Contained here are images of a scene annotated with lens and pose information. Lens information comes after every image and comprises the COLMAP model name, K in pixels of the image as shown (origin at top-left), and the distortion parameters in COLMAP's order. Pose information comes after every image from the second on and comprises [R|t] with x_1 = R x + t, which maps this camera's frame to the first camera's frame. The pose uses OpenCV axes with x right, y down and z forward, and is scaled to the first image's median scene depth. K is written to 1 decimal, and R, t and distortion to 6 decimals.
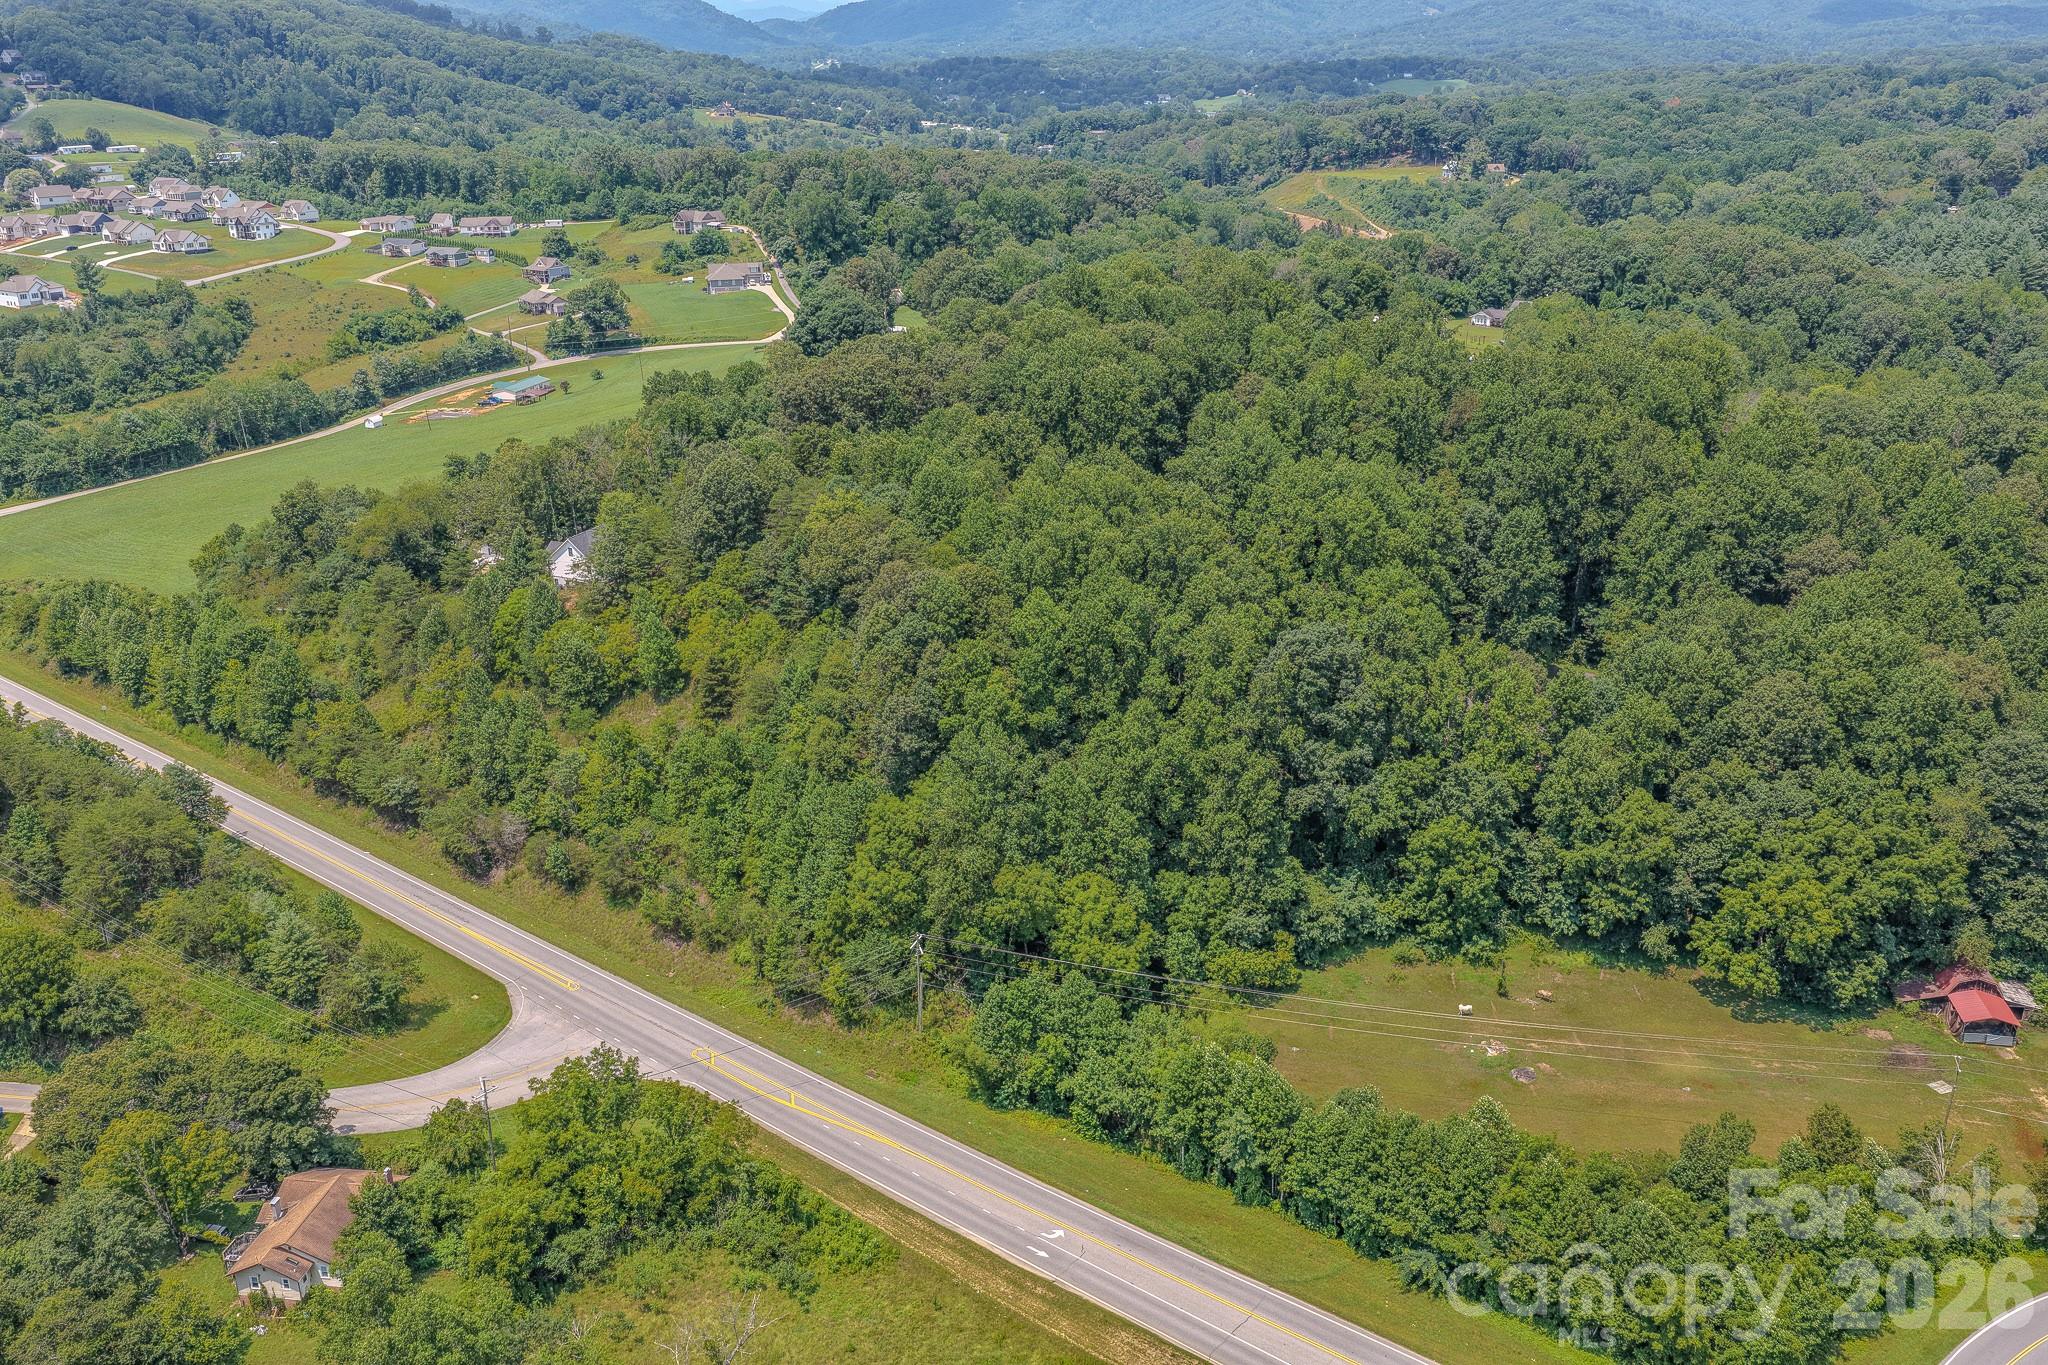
lens RADIAL K [[1714.7, 0, 1025.2], [0, 1714.7, 680.4], [0, 0, 1]] dist [-0.010996, 0.038631]
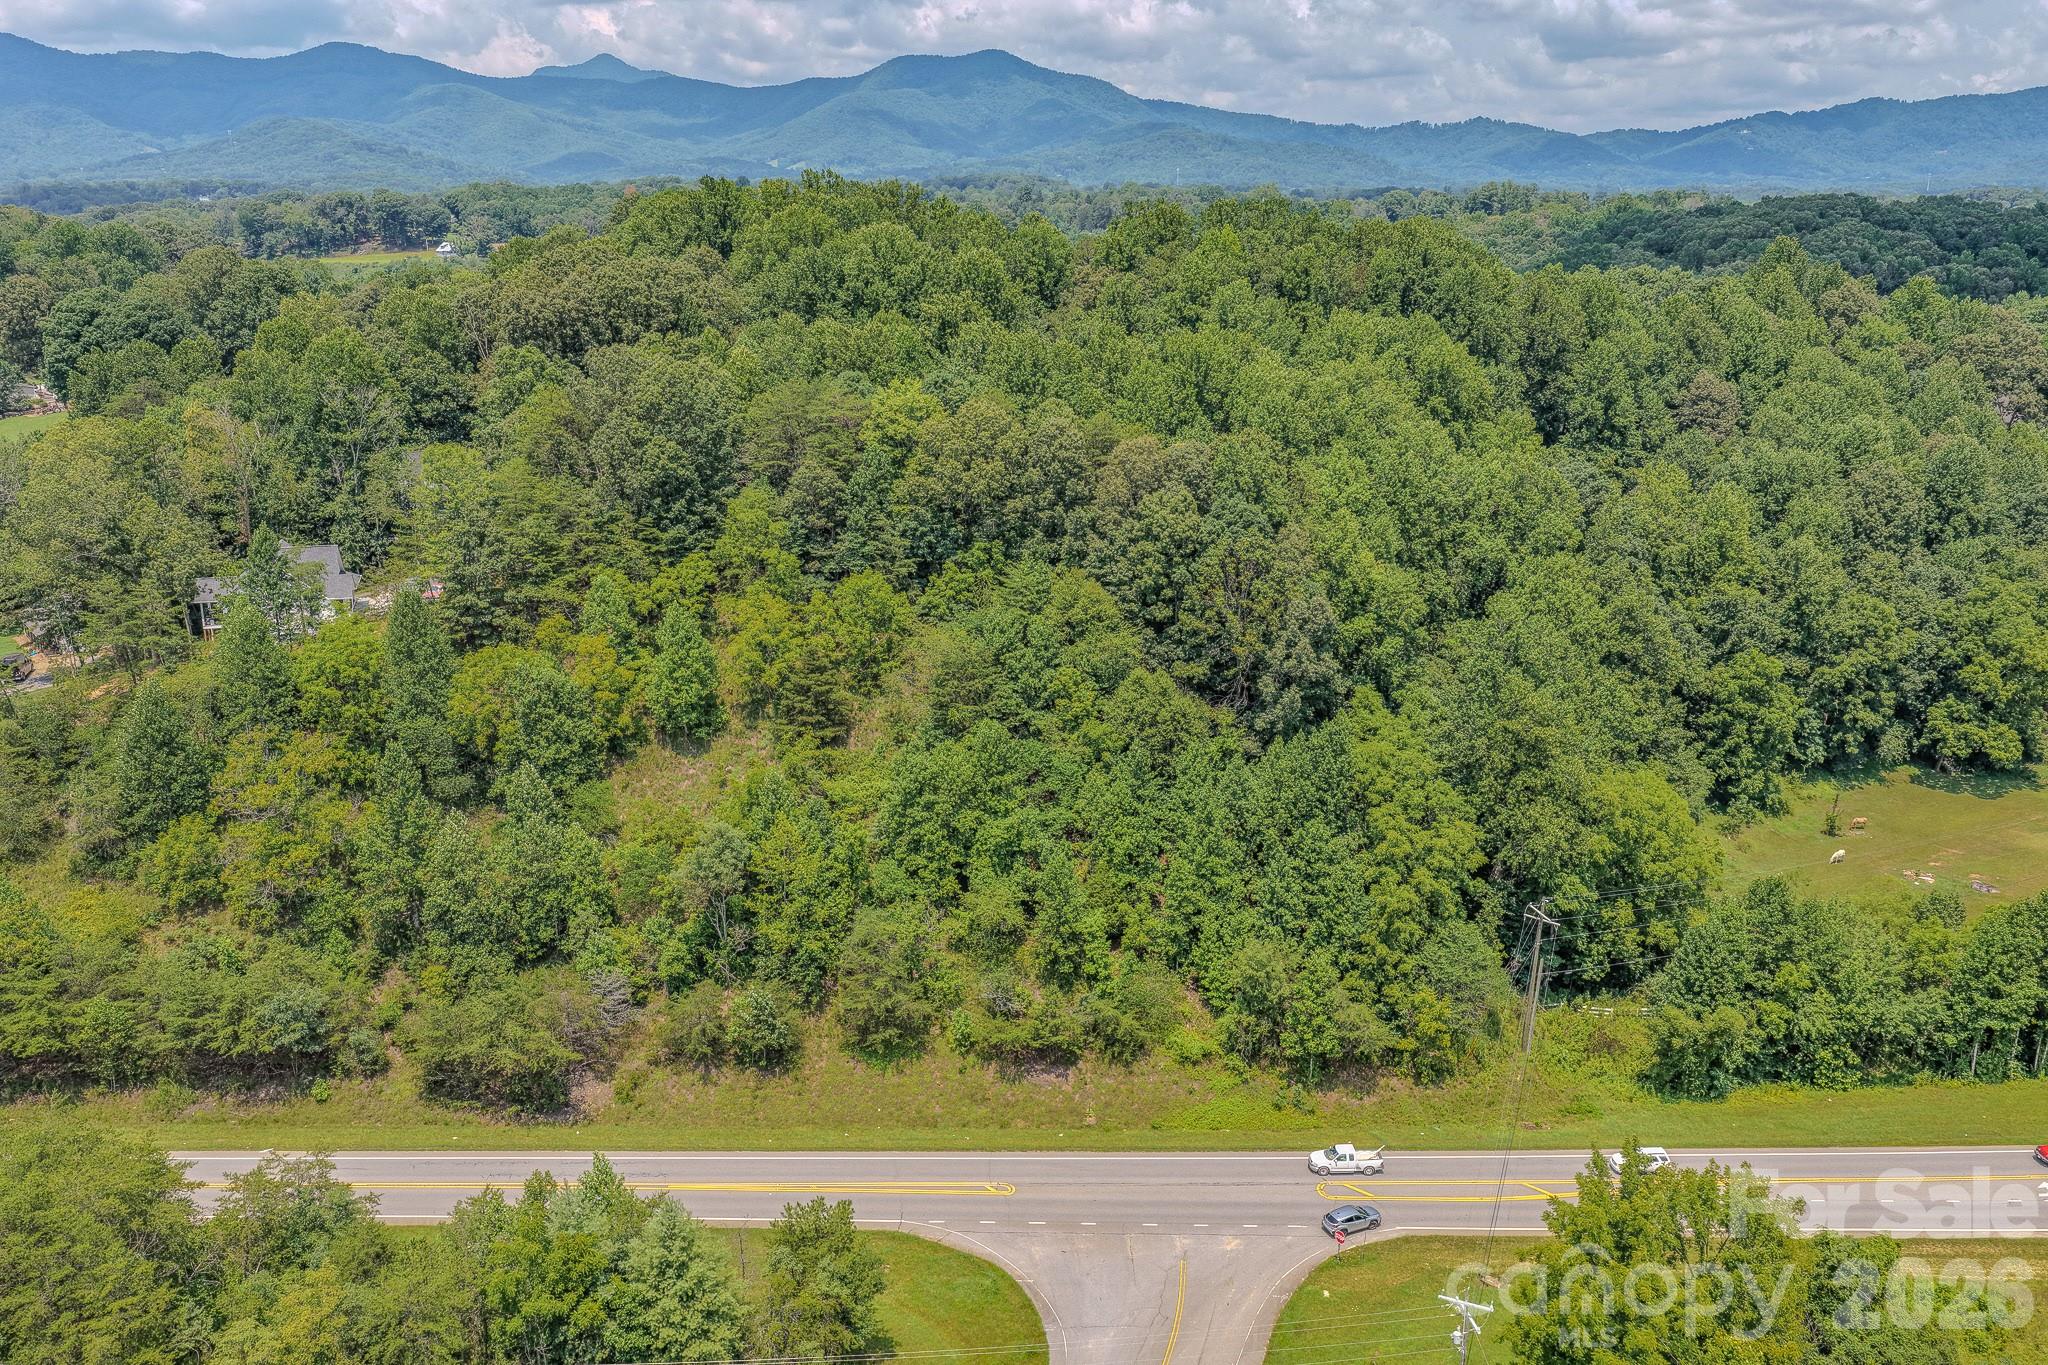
lens RADIAL K [[1714.7, 0, 1029.2], [0, 1714.7, 703.0], [0, 0, 1]] dist [-0.010996, 0.038631]
pose [[0.765330, -0.170104, 0.620754, -0.442093], [0.215091, 0.976591, 0.002428, 0.017959], [-0.606636, 0.131660, 0.784002, 0.406593]]
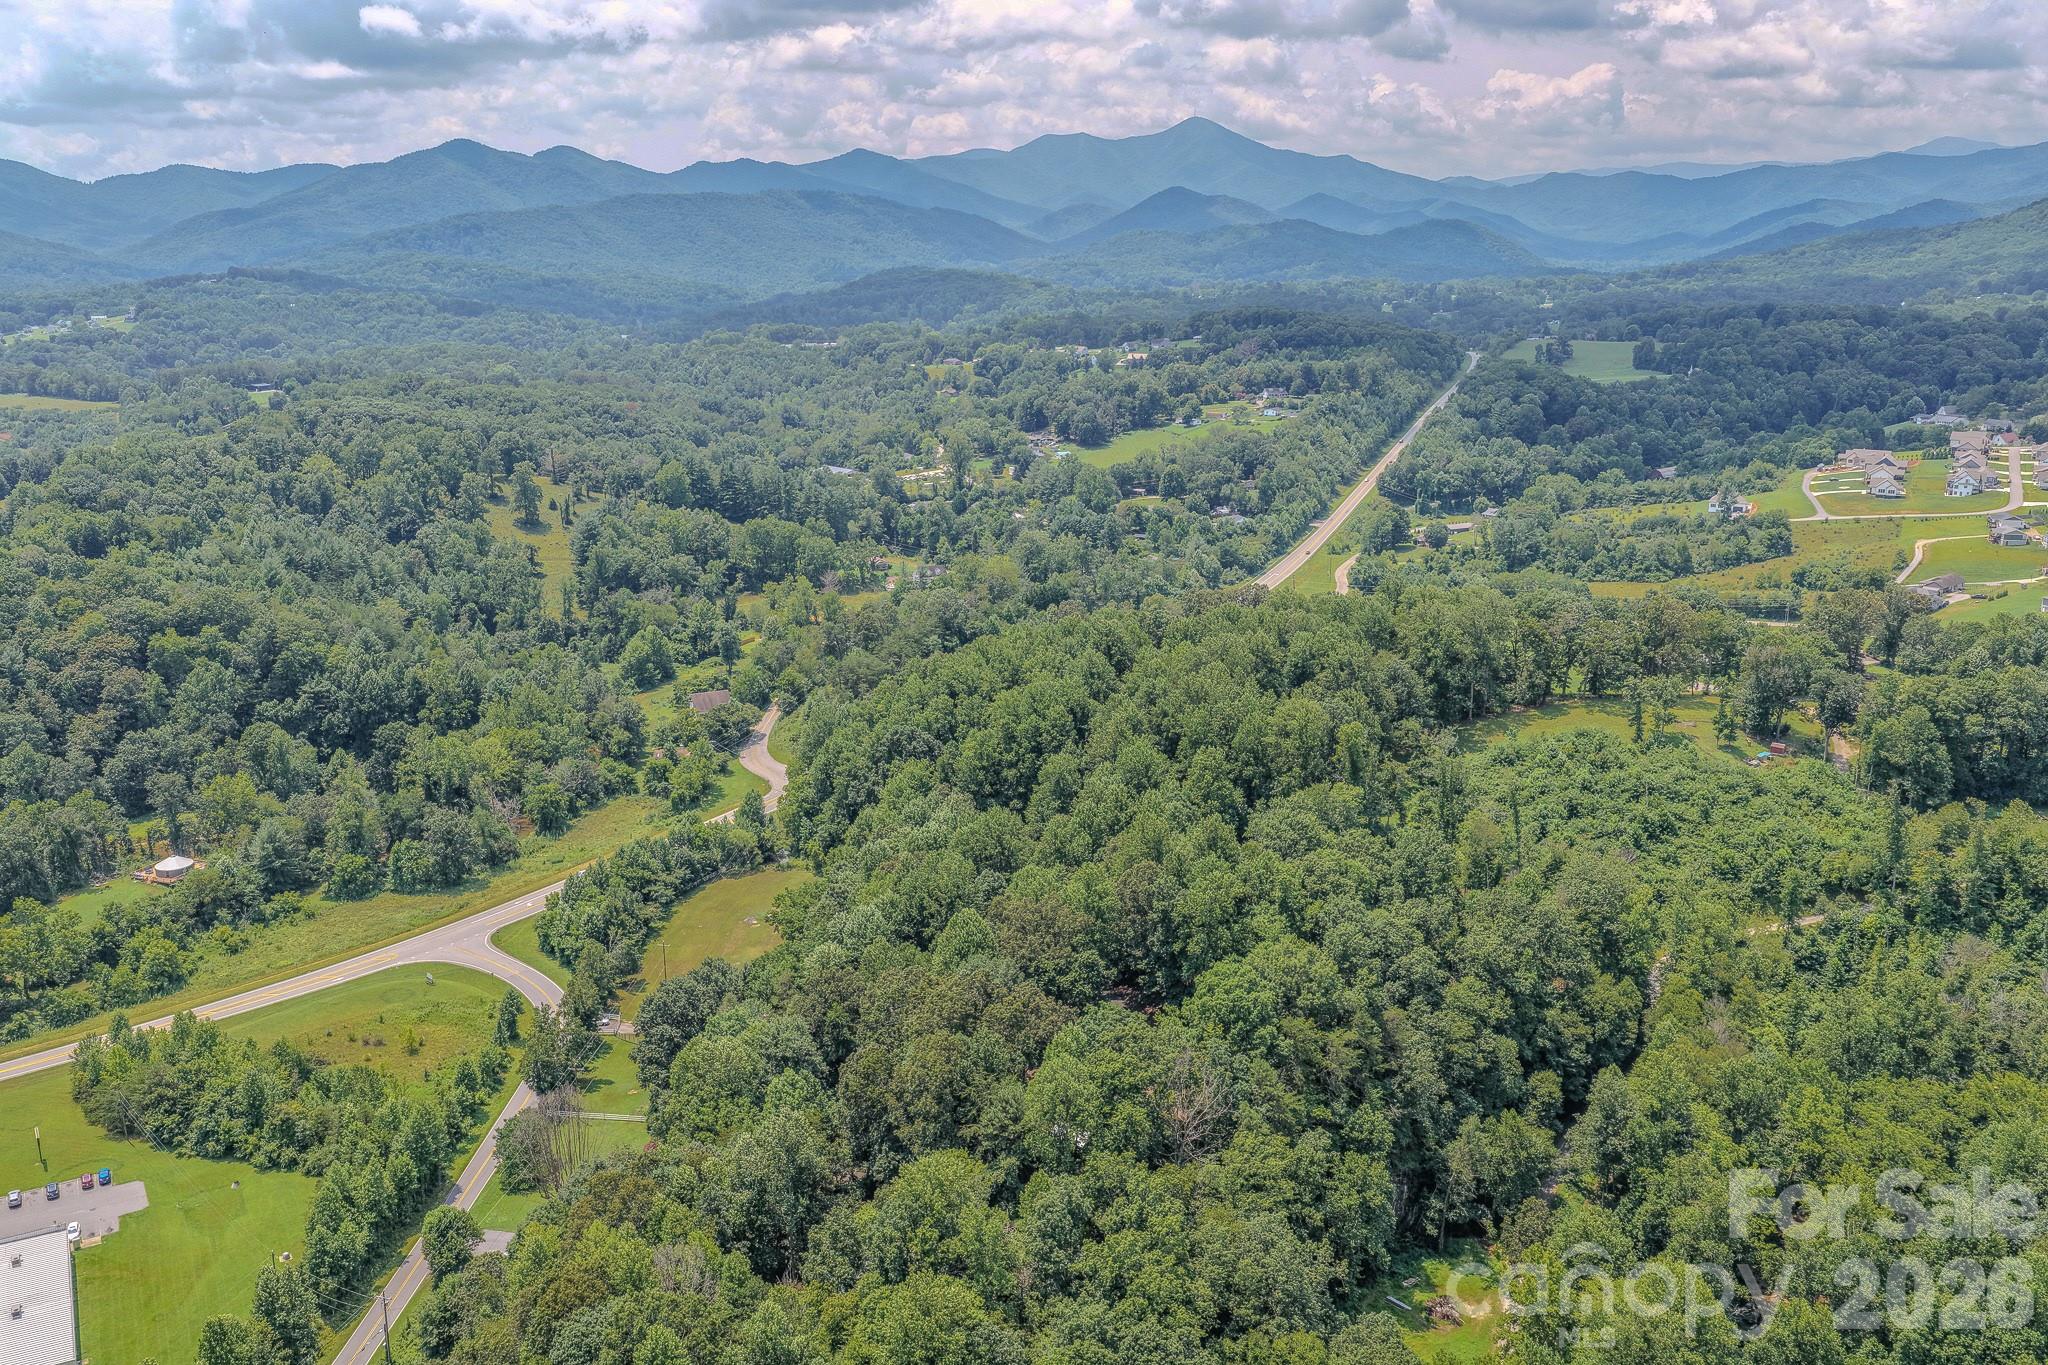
lens RADIAL K [[1714.7, 0, 1018.9], [0, 1714.7, 679.2], [0, 0, 1]] dist [-0.010996, 0.038631]
pose [[0.094549, 0.257214, -0.961718, 1.572214], [-0.345878, 0.914352, 0.210541, -0.412417], [0.933503, 0.312731, 0.175416, 0.588494]]
